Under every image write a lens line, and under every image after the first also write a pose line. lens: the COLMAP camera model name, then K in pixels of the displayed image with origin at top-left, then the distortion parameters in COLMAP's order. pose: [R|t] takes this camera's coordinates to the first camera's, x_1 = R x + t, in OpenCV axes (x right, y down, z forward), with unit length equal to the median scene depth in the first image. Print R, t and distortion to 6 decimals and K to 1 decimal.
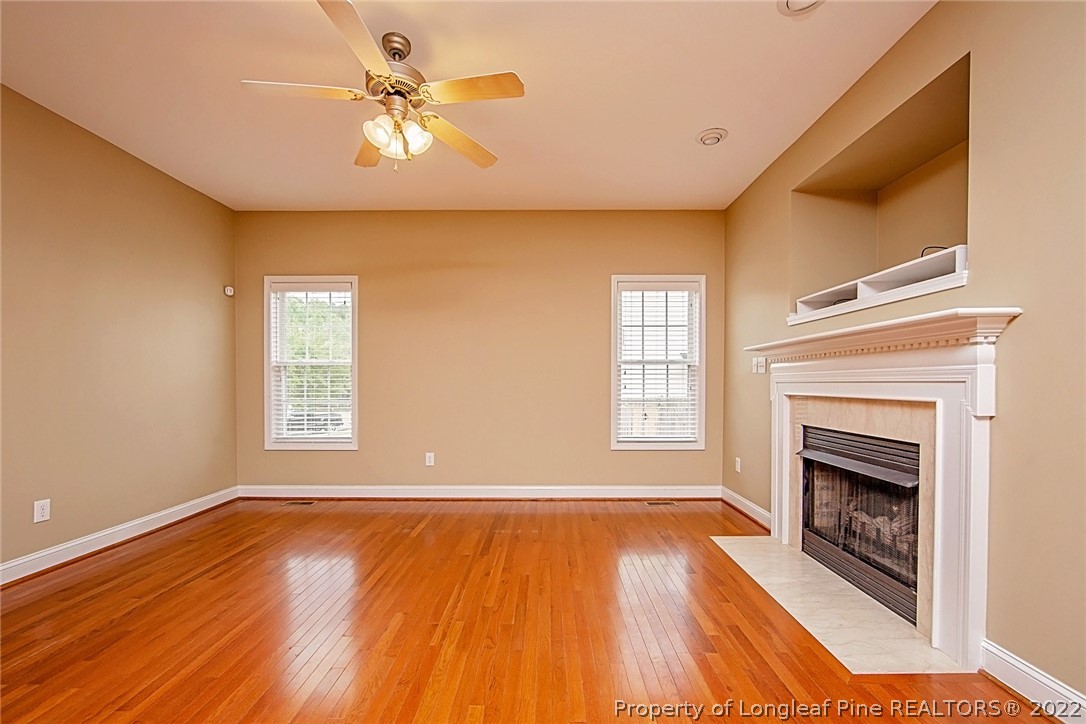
lens RADIAL K [[457.8, 0, 544.7], [0, 457.8, 391.2], [0, 0, 1]] dist [-0.000597, -0.000053]
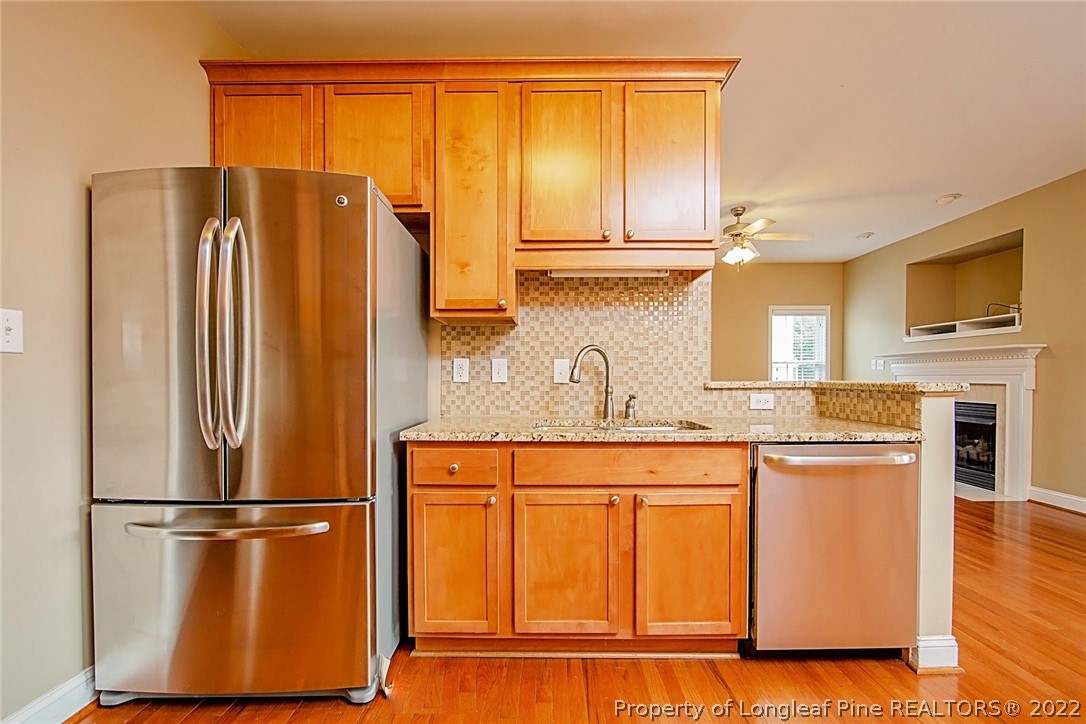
lens RADIAL K [[450.4, 0, 551.2], [0, 450.4, 382.5], [0, 0, 1]] dist [-0.000809, 0.000003]
pose [[0.999994, -0.001880, -0.002917, -1.026580], [0.001866, 0.999987, -0.004834, 0.017567], [0.002926, 0.004829, 0.999984, -0.905052]]
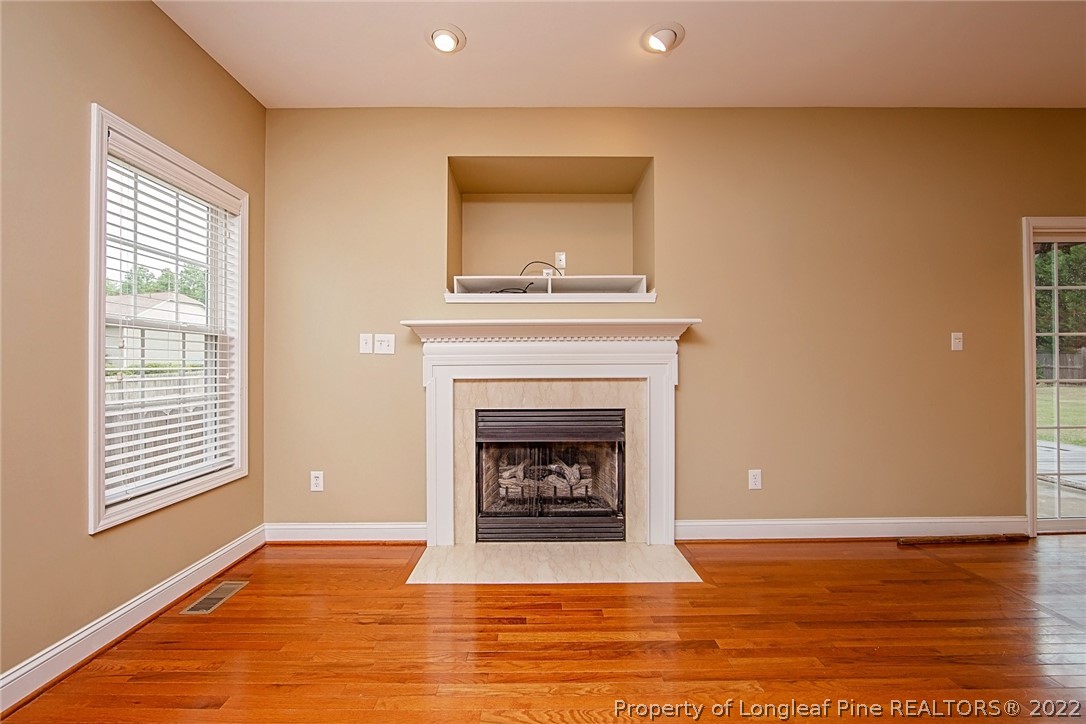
lens RADIAL K [[448.3, 0, 528.3], [0, 448.3, 356.9], [0, 0, 1]] dist [-0.001215, -0.000108]
pose [[-0.013163, 0.013251, 0.999826, -0.461228], [0.024720, 0.999611, -0.012923, -0.026857], [-0.999608, 0.024545, -0.013486, 1.094305]]
